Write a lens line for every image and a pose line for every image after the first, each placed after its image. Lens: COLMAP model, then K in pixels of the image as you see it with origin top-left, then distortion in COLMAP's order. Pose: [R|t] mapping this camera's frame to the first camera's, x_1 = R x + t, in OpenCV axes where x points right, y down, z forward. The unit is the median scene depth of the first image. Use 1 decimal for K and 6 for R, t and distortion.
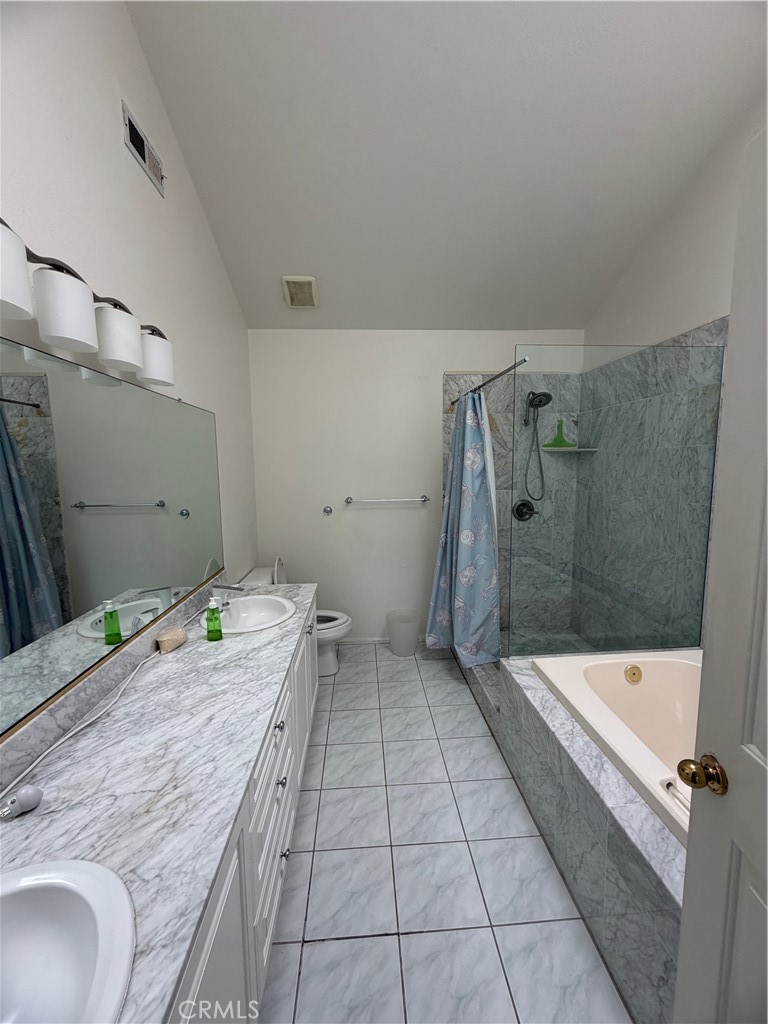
lens RADIAL K [[408.7, 0, 381.9], [0, 408.7, 509.7], [0, 0, 1]] dist [-0.002312, 0.000600]
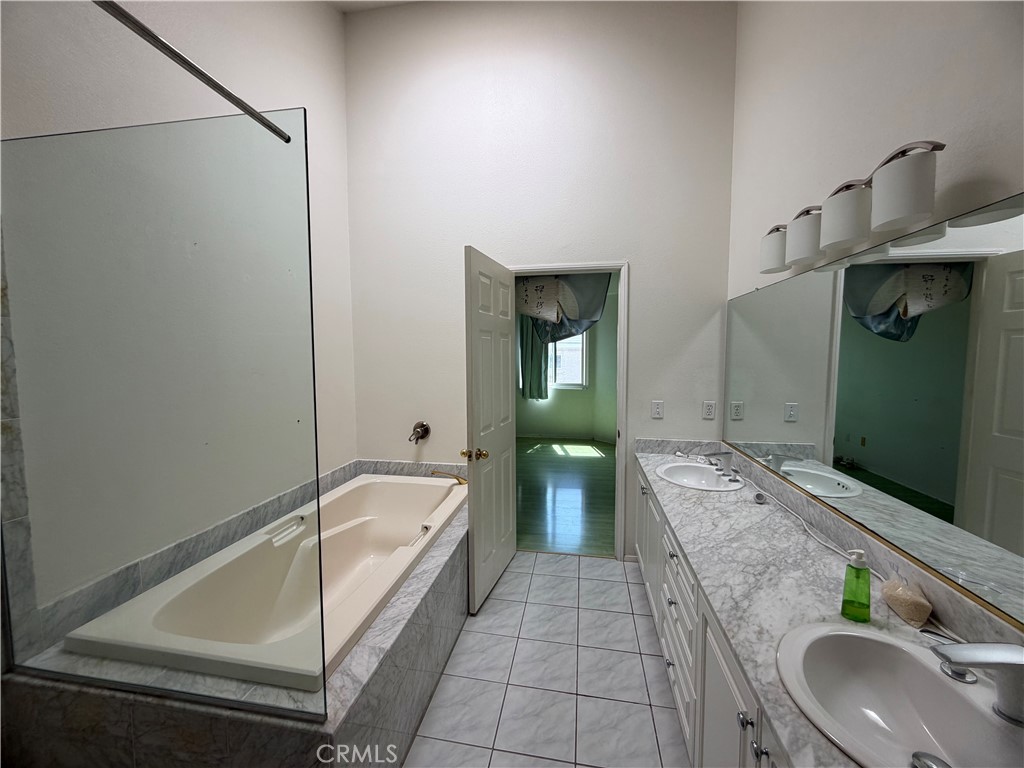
lens RADIAL K [[408.7, 0, 509.8], [0, 408.7, 388.0], [0, 0, 1]] dist [-0.002312, 0.000600]
pose [[-0.973291, -0.003004, 0.229553, -0.050145], [0.041269, 0.981336, 0.187819, -0.205904], [-0.225833, 0.192276, -0.955002, 2.086193]]
